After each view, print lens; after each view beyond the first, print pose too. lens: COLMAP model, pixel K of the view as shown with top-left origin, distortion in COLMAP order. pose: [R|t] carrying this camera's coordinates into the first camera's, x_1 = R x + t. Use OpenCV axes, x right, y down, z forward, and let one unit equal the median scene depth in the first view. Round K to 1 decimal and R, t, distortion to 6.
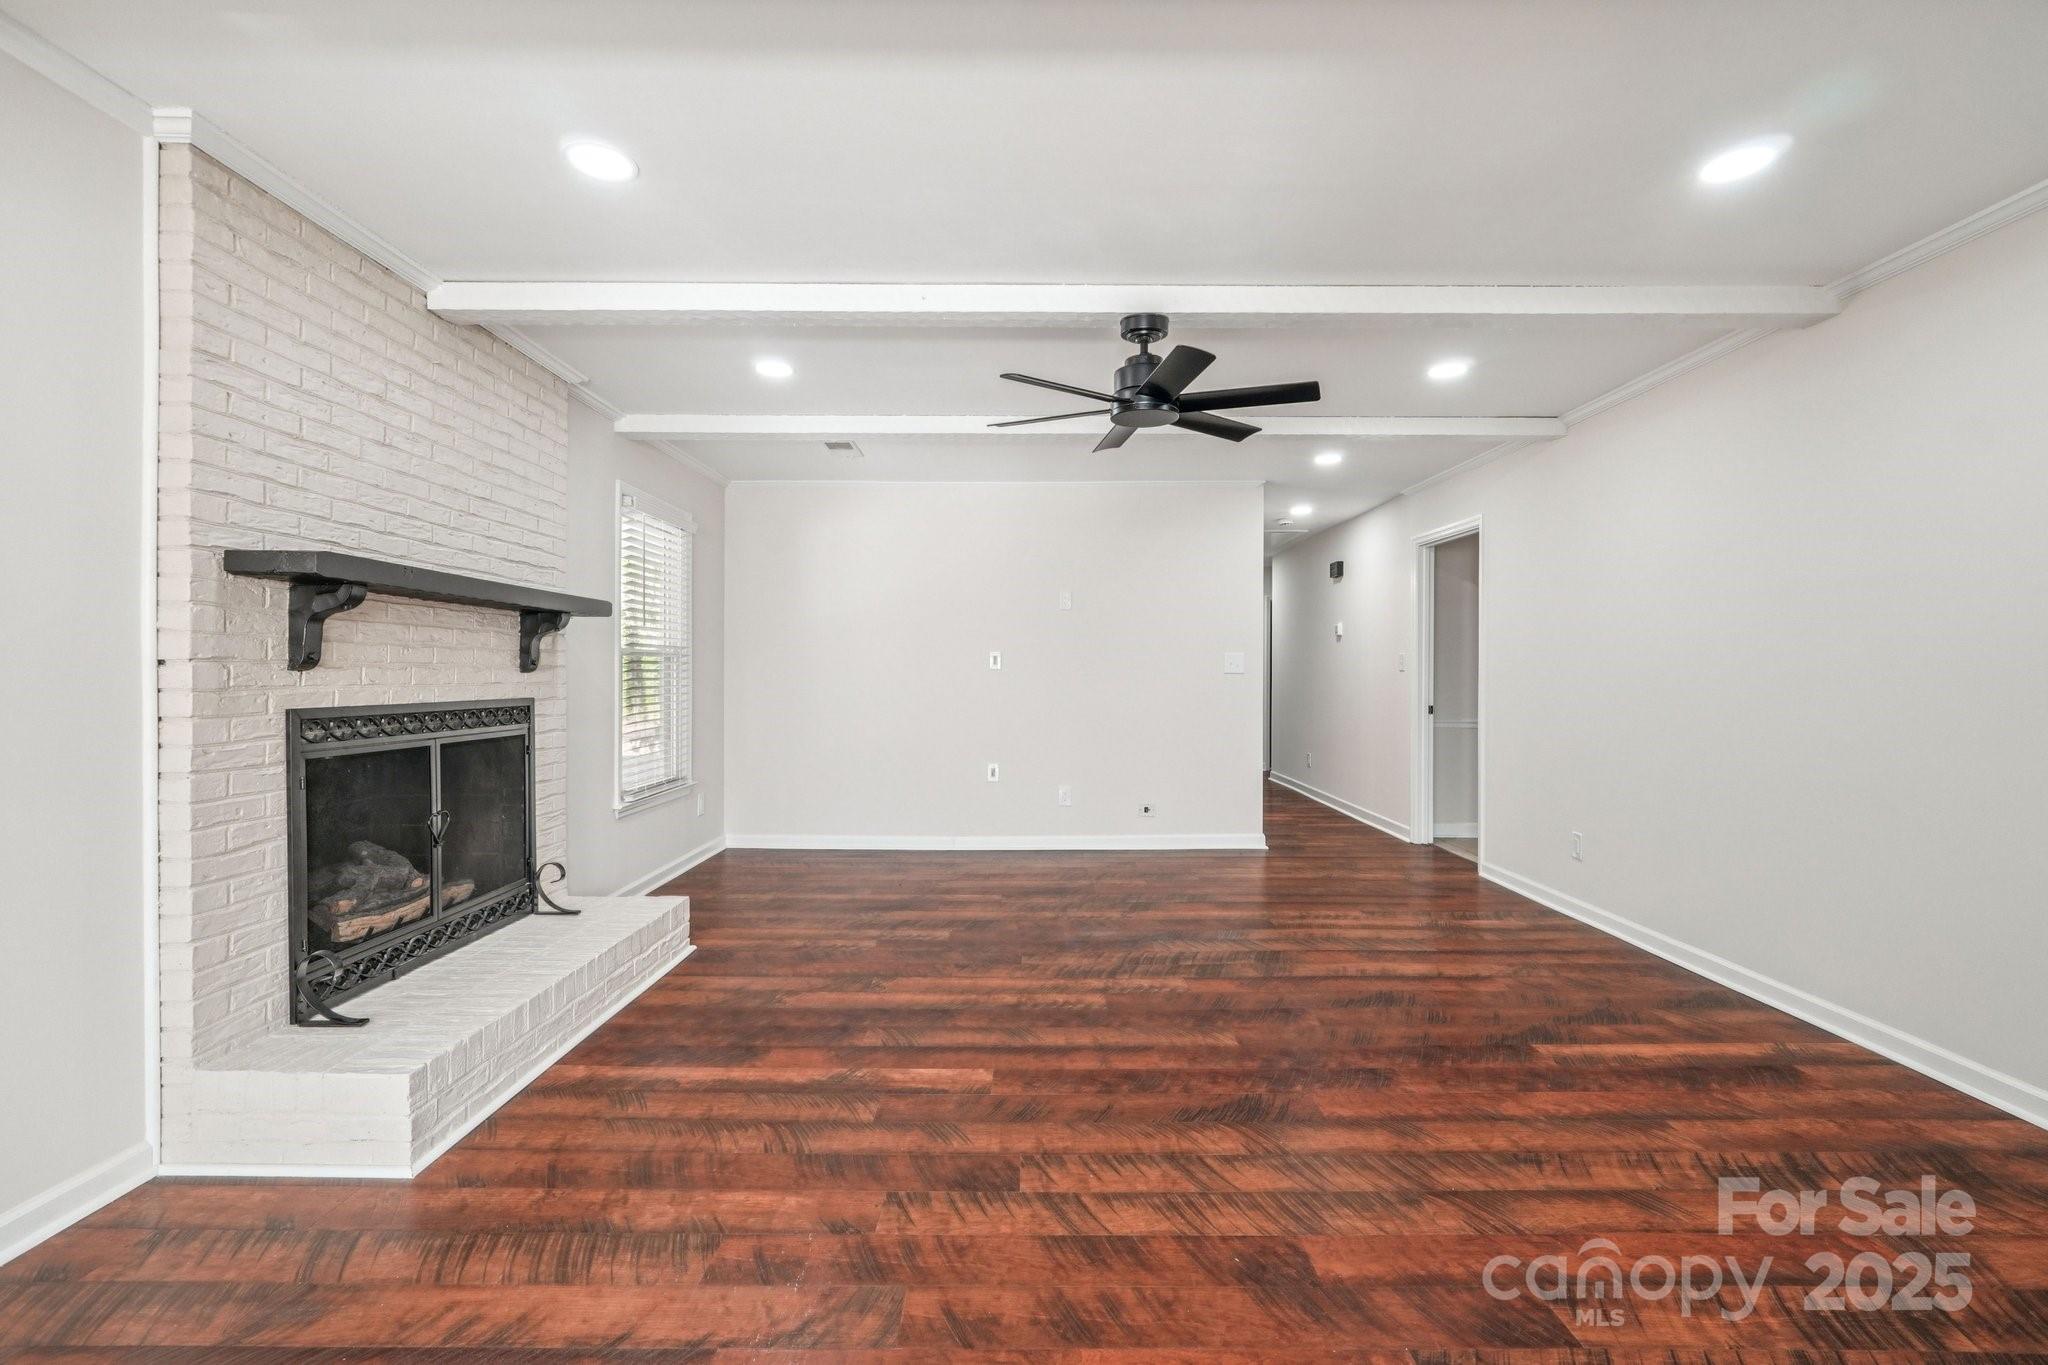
lens RADIAL K [[888.2, 0, 1018.7], [0, 888.2, 675.4], [0, 0, 1]] dist [-0.014011, 0.008854]
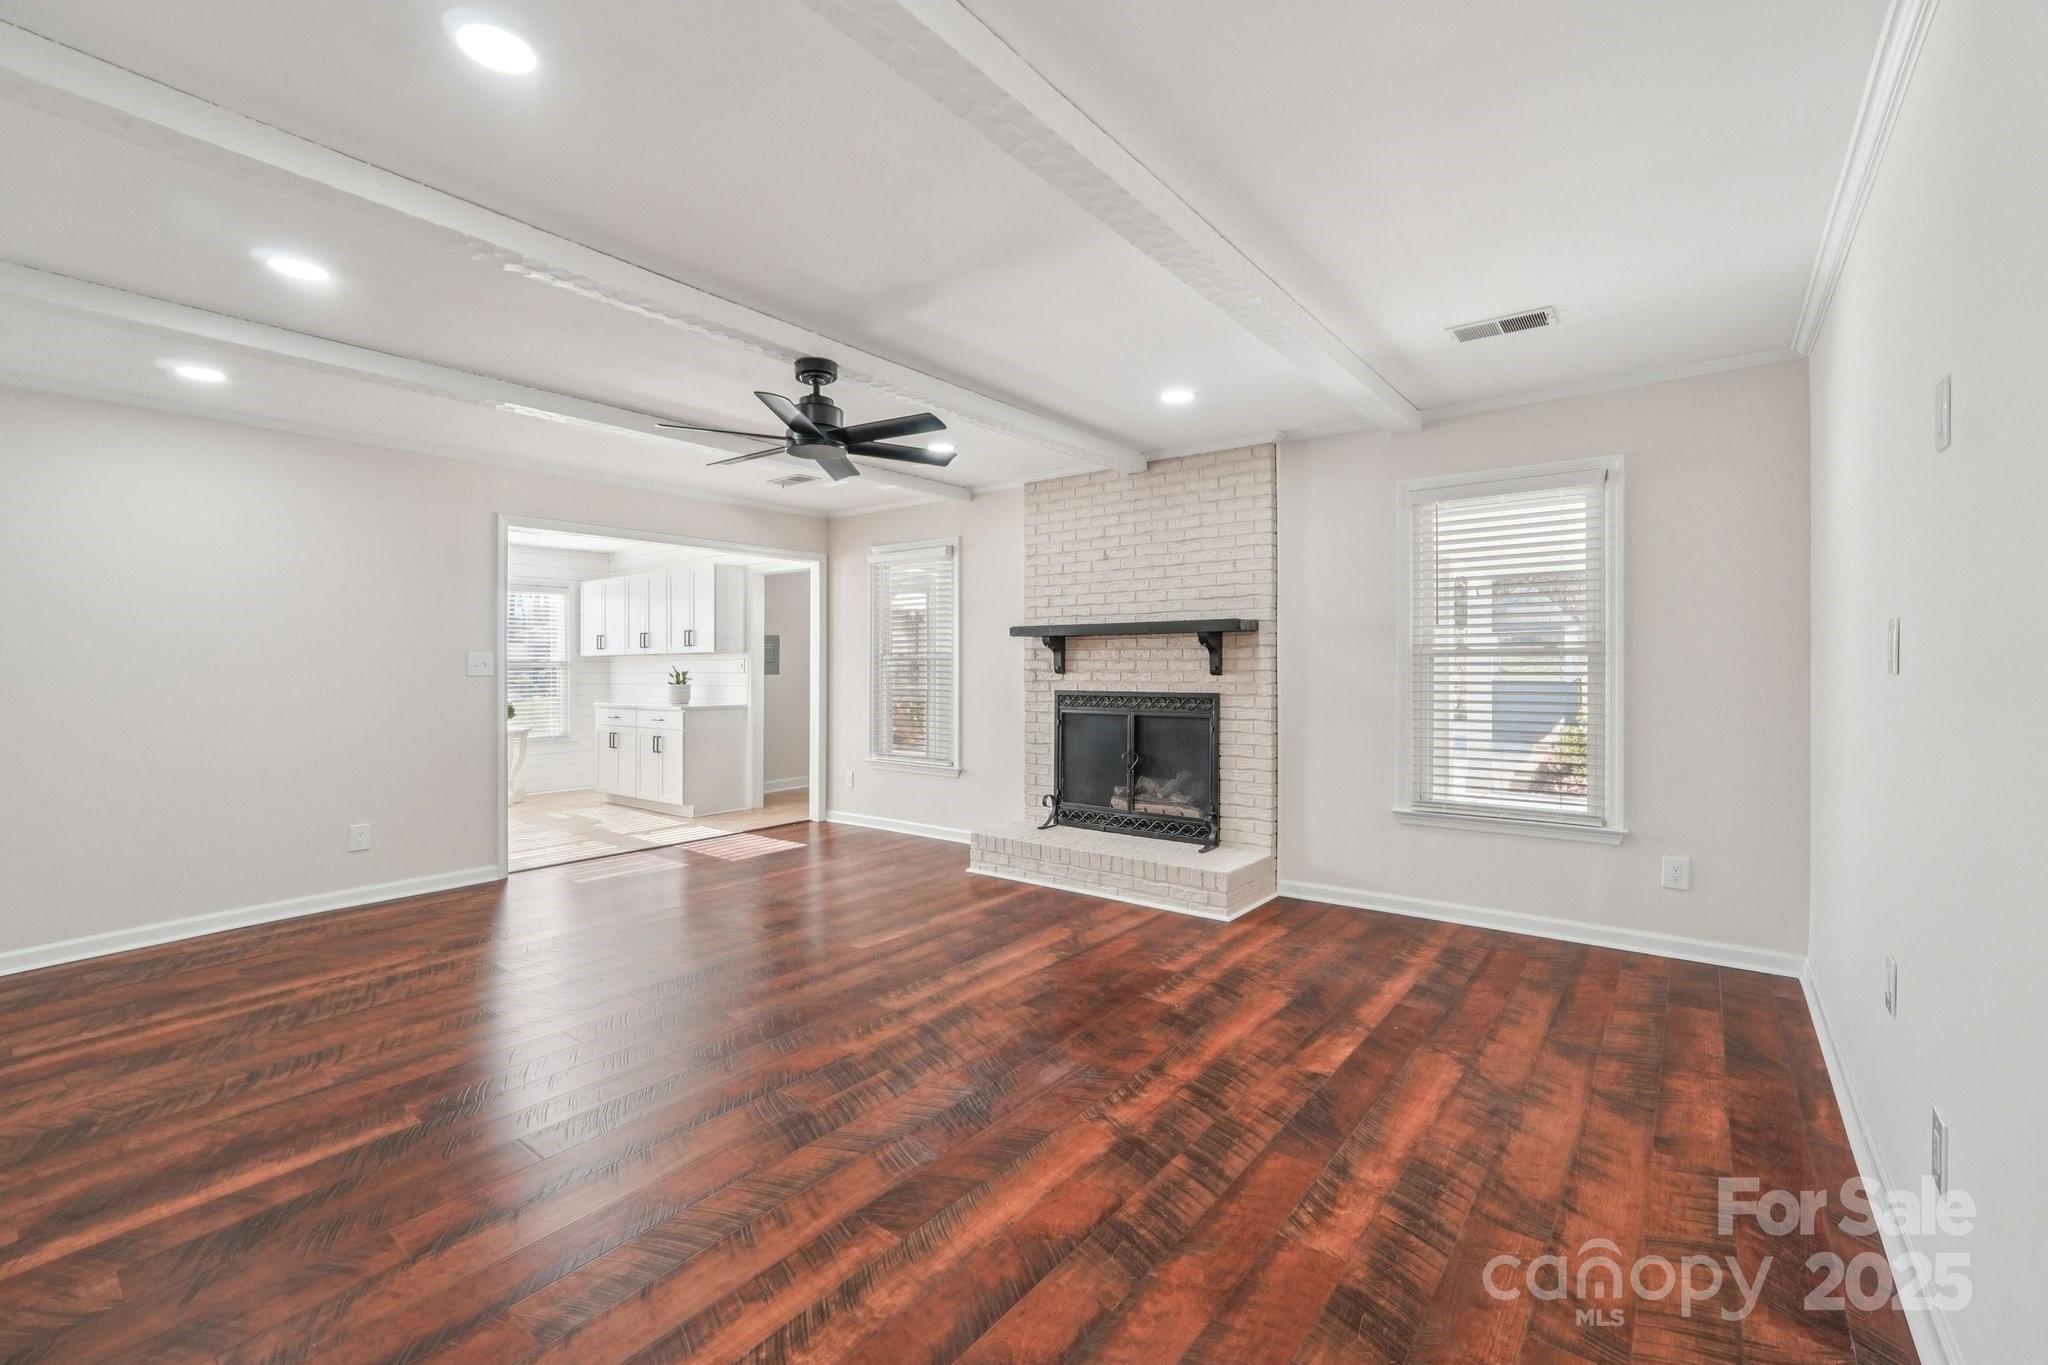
lens RADIAL K [[864.7, 0, 1028.5], [0, 864.7, 684.0], [0, 0, 1]] dist [-0.009190, 0.000279]
pose [[-0.615429, 0.014901, -0.788052, 0.827444], [0.005754, 0.999880, 0.014413, -0.011939], [0.788171, 0.004335, -0.615441, 1.880452]]
